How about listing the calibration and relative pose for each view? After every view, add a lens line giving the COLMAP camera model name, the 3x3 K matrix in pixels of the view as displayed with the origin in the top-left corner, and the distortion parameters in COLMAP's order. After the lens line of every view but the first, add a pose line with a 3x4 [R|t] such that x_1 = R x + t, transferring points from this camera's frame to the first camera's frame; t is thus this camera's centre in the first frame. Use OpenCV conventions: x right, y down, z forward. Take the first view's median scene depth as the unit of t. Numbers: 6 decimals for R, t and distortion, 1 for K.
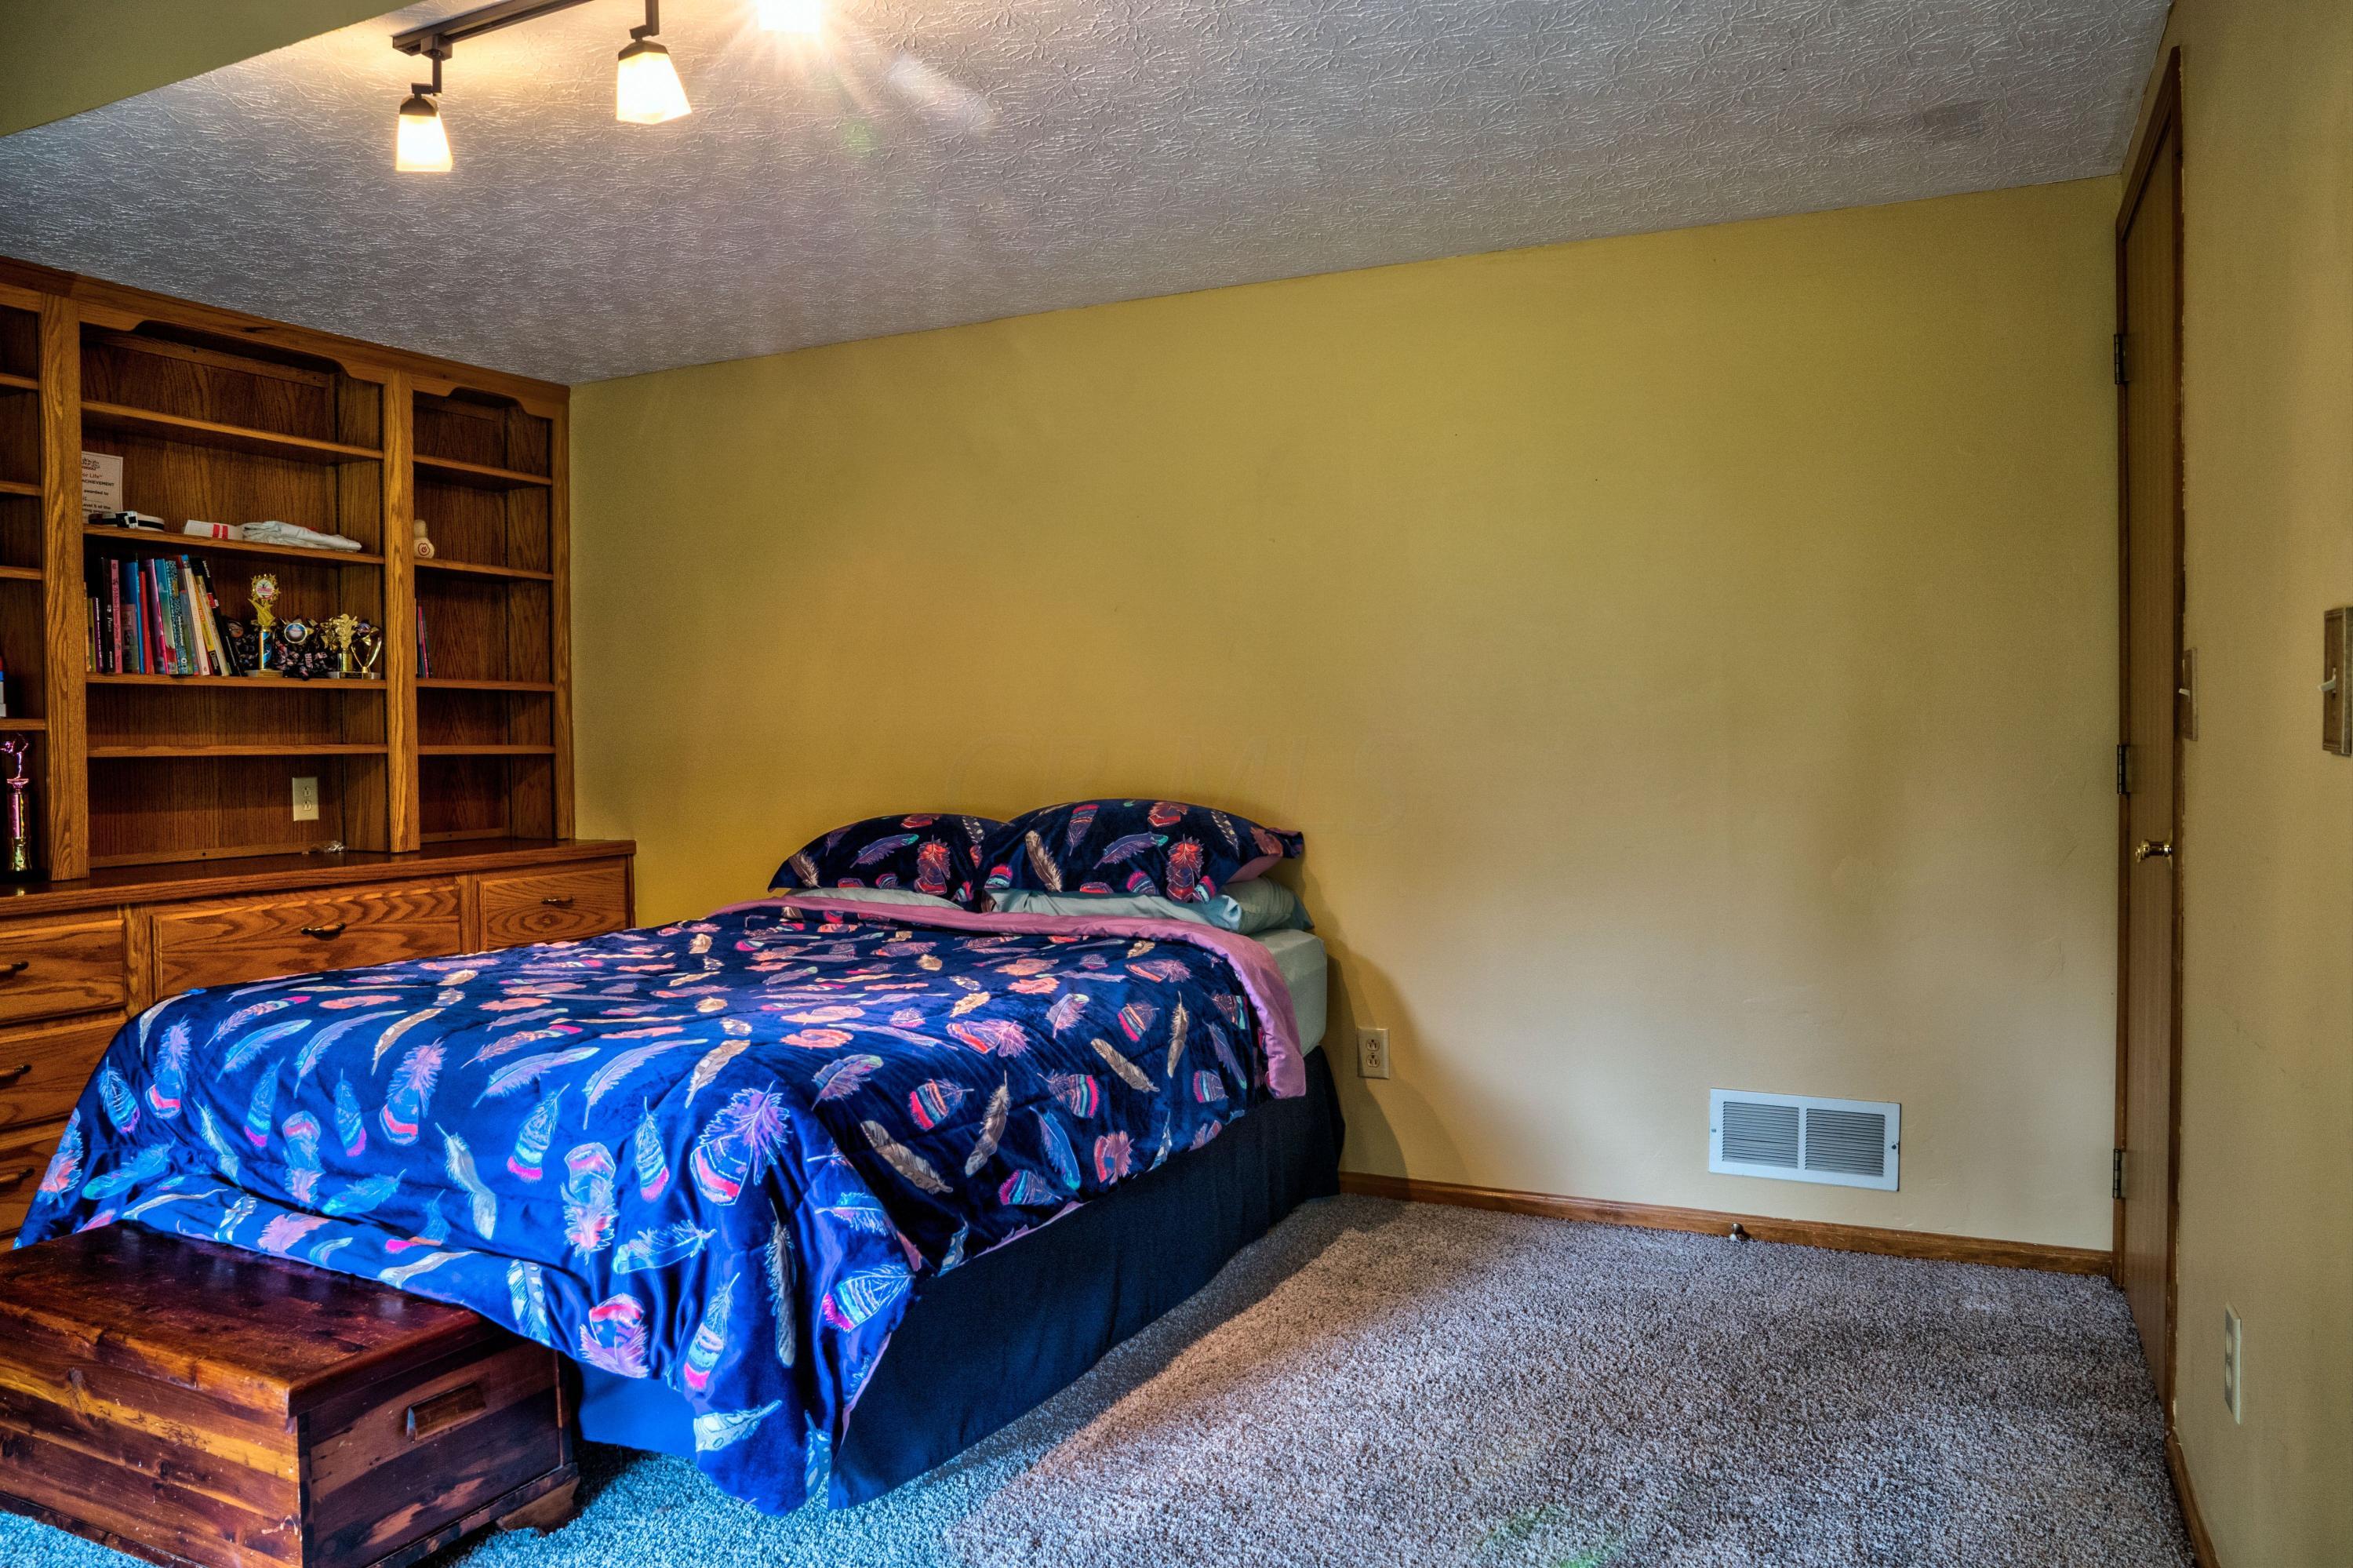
lens RADIAL K [[1644.3, 0, 1167.9], [0, 1644.3, 785.4], [0, 0, 1]] dist [-0.081573, 0.008525]
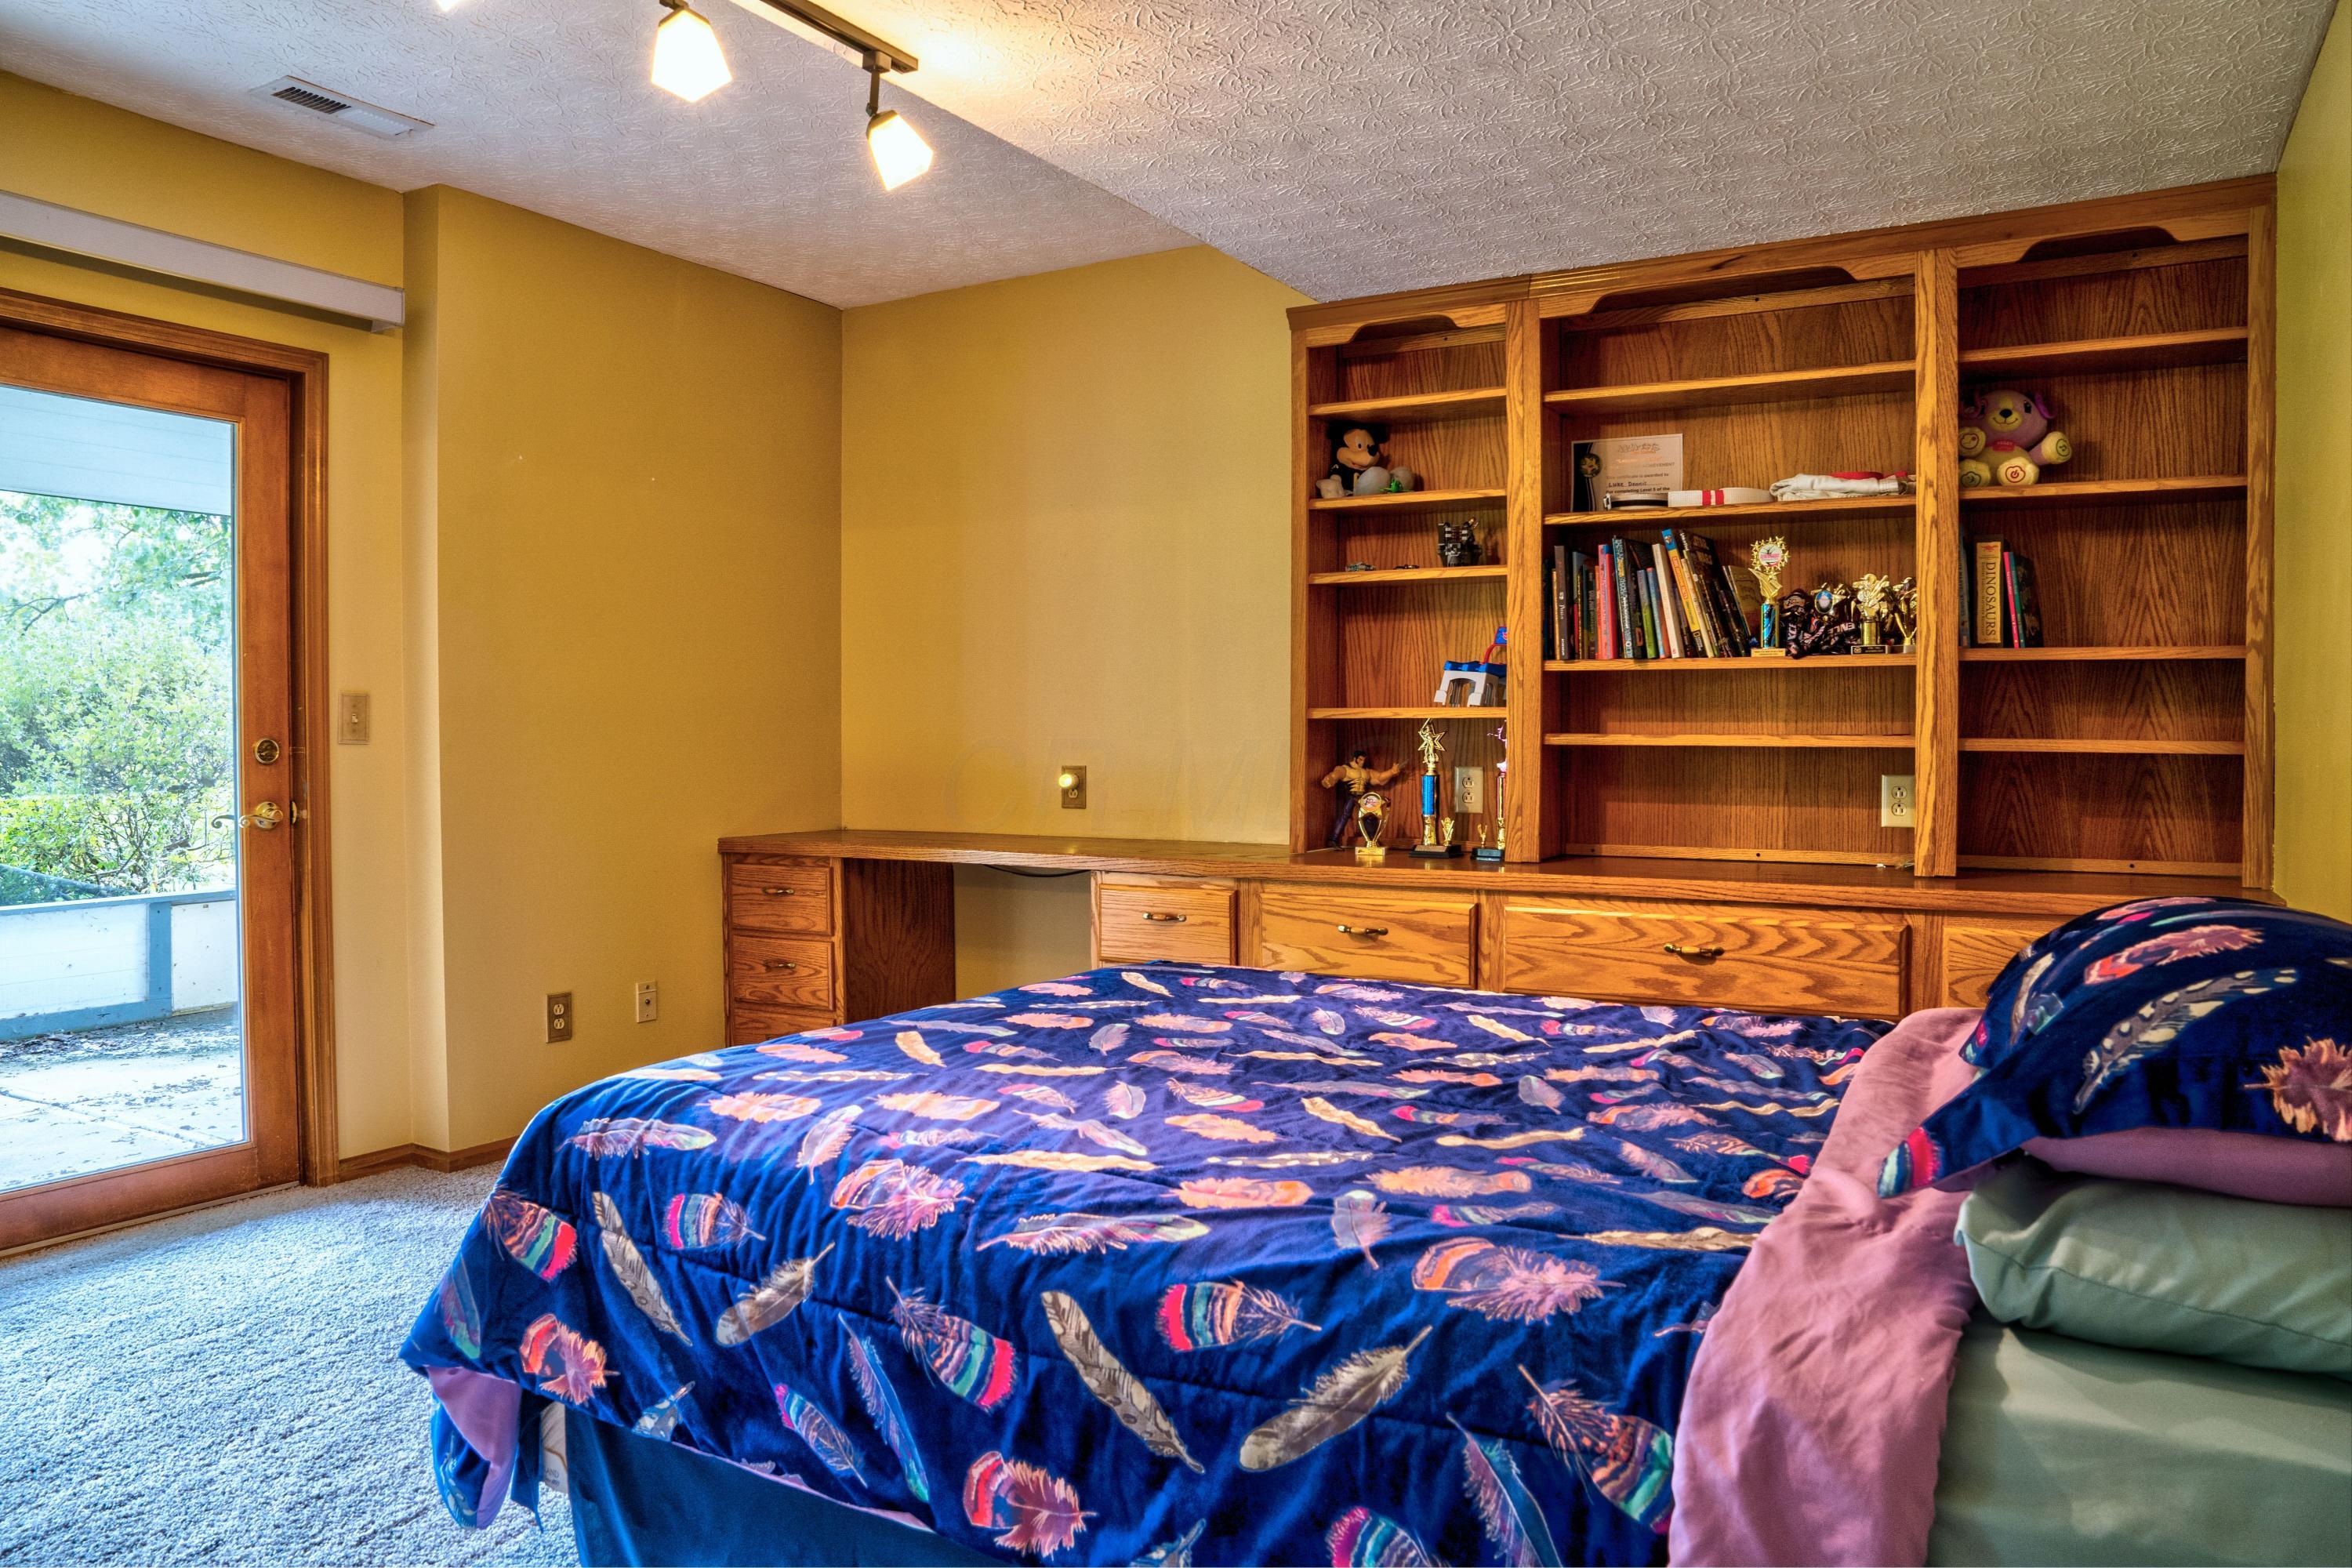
lens RADIAL K [[1643.5, 0, 1164.0], [0, 1643.5, 759.2], [0, 0, 1]] dist [-0.081573, 0.008525]
pose [[-0.080081, 0.026315, -0.996441, 0.352497], [-0.028992, 0.999167, 0.028717, -0.028745], [0.996367, 0.031188, -0.079252, 0.769788]]
